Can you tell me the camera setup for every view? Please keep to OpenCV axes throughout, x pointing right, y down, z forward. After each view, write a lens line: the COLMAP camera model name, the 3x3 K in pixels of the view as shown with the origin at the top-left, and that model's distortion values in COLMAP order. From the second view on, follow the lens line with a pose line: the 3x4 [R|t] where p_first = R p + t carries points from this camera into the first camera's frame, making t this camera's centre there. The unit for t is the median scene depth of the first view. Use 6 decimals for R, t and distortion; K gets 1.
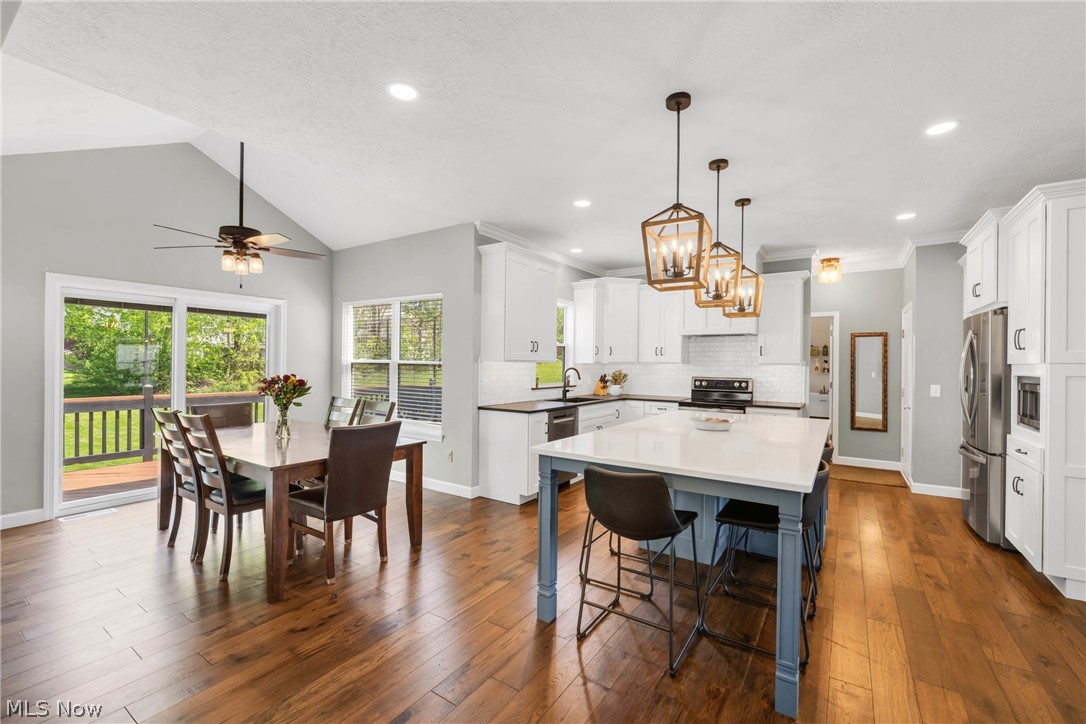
lens RADIAL K [[449.3, 0, 555.2], [0, 449.3, 363.5], [0, 0, 1]] dist [-0.001453, -0.000353]
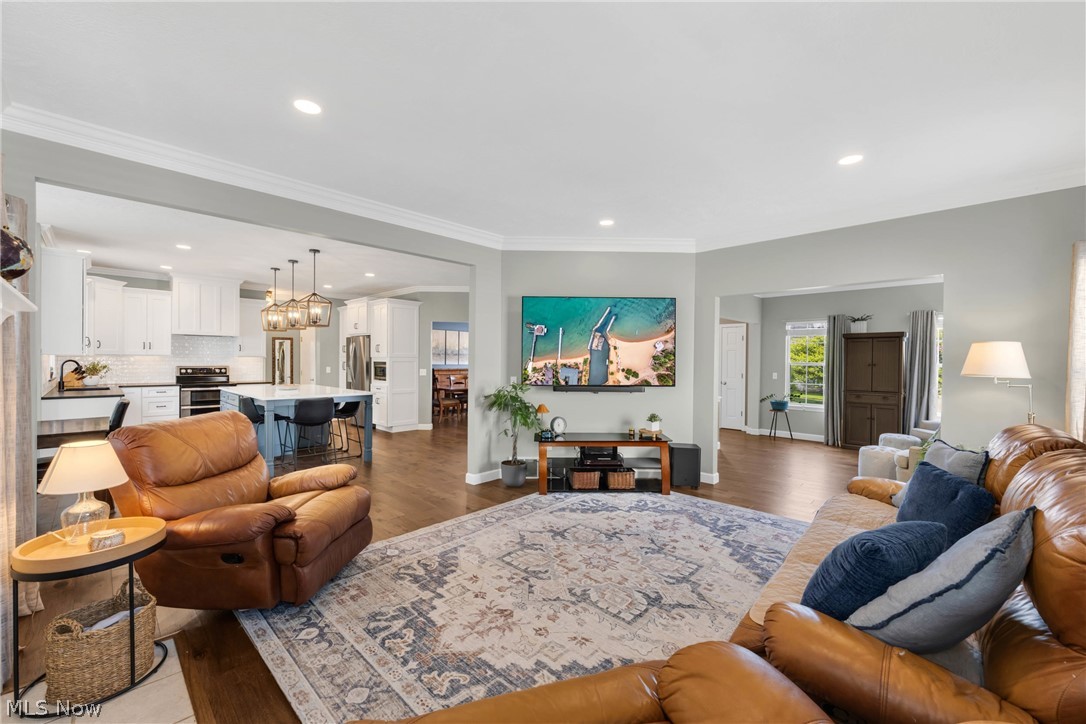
lens RADIAL K [[449.3, 0, 555.2], [0, 449.3, 363.5], [0, 0, 1]] dist [-0.001453, -0.000353]
pose [[0.182713, -0.014752, 0.983056, -0.821484], [-0.007184, 0.999841, 0.016340, -0.007288], [-0.983140, -0.010048, 0.182578, -0.322705]]
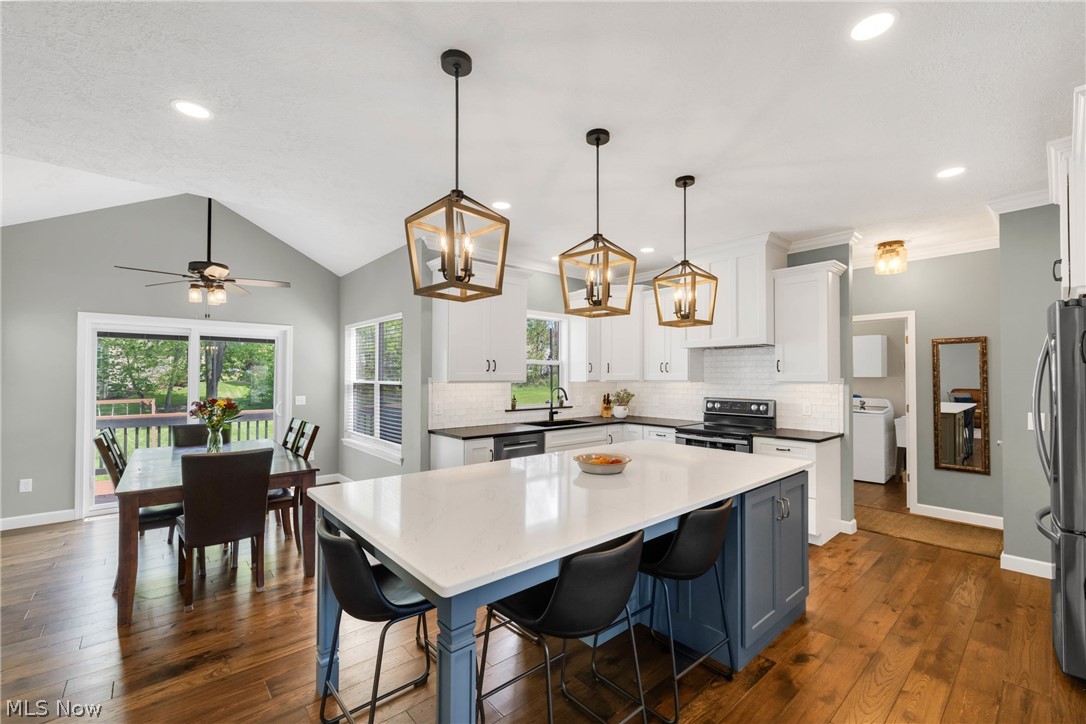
lens RADIAL K [[450.8, 0, 546.3], [0, 450.8, 370.7], [0, 0, 1]] dist [-0.000665, -0.000097]
pose [[0.963575, -0.012657, -0.267137, 0.266287], [0.009251, 0.999859, -0.014004, -0.011841], [0.267277, 0.011022, 0.963557, 0.118771]]
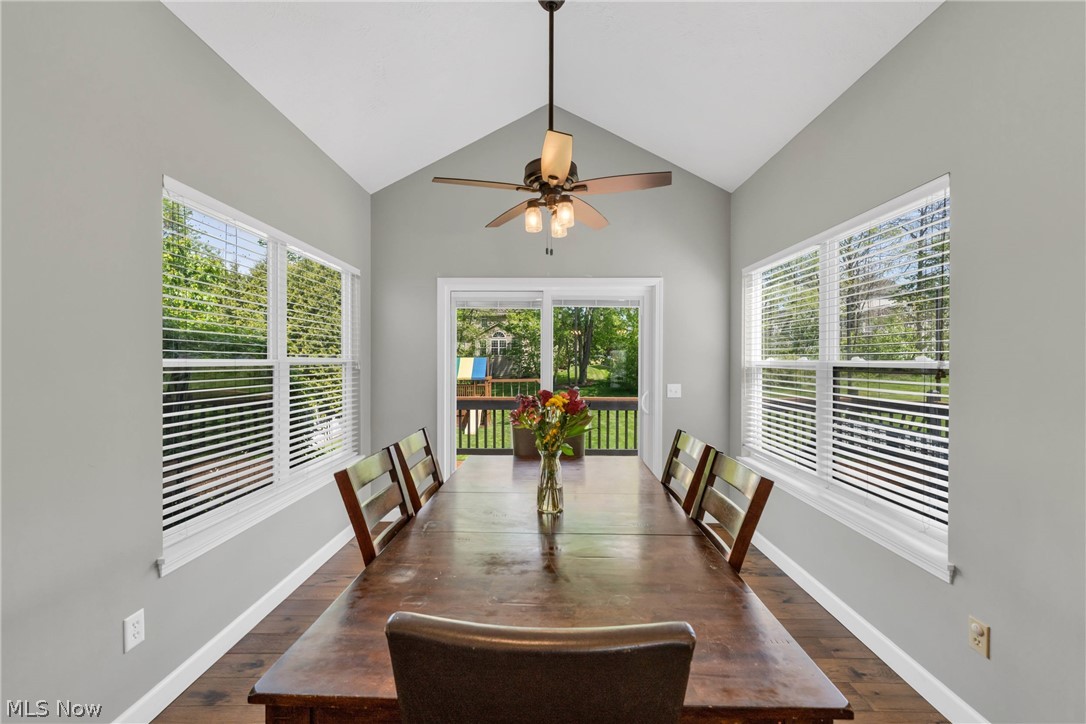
lens RADIAL K [[444.3, 0, 546.6], [0, 444.3, 361.0], [0, 0, 1]] dist [-0.001967, -0.000248]
pose [[0.545703, -0.008864, -0.837932, -0.108087], [0.003114, 0.999959, -0.008550, -0.003364], [0.837973, 0.002057, 0.545708, 0.447378]]
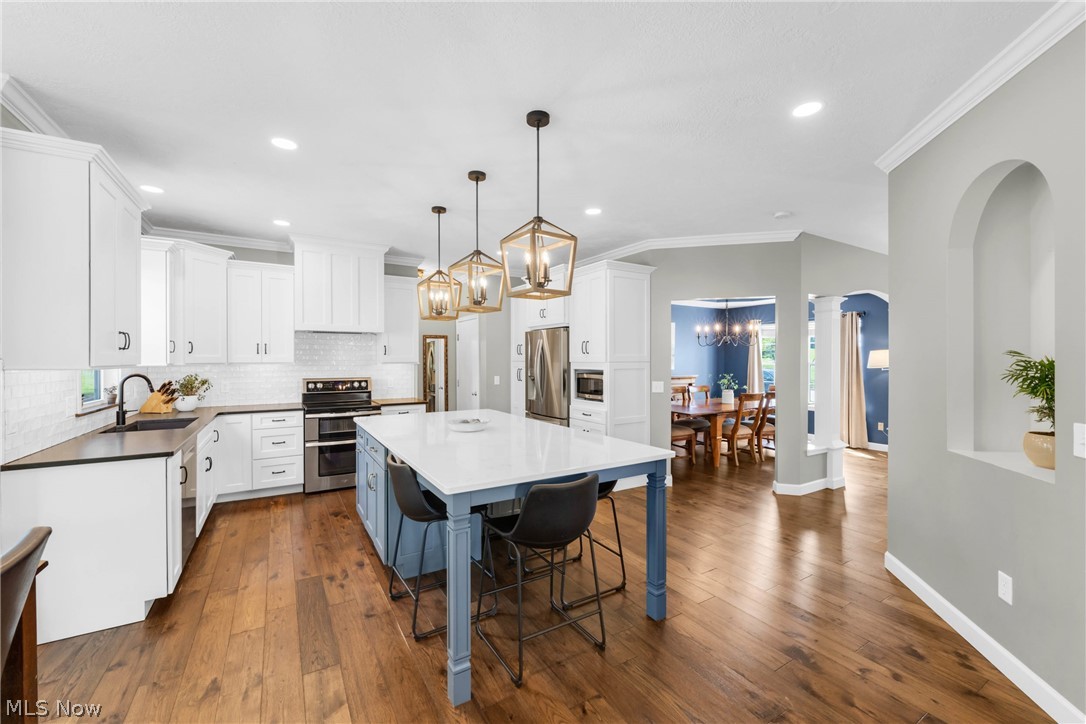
lens RADIAL K [[444.3, 0, 546.6], [0, 444.3, 361.0], [0, 0, 1]] dist [-0.001967, -0.000248]
pose [[0.429516, -0.014054, 0.902950, -0.284536], [0.005700, 0.999901, 0.012852, -0.013739], [-0.903041, -0.000373, 0.429553, 0.229943]]
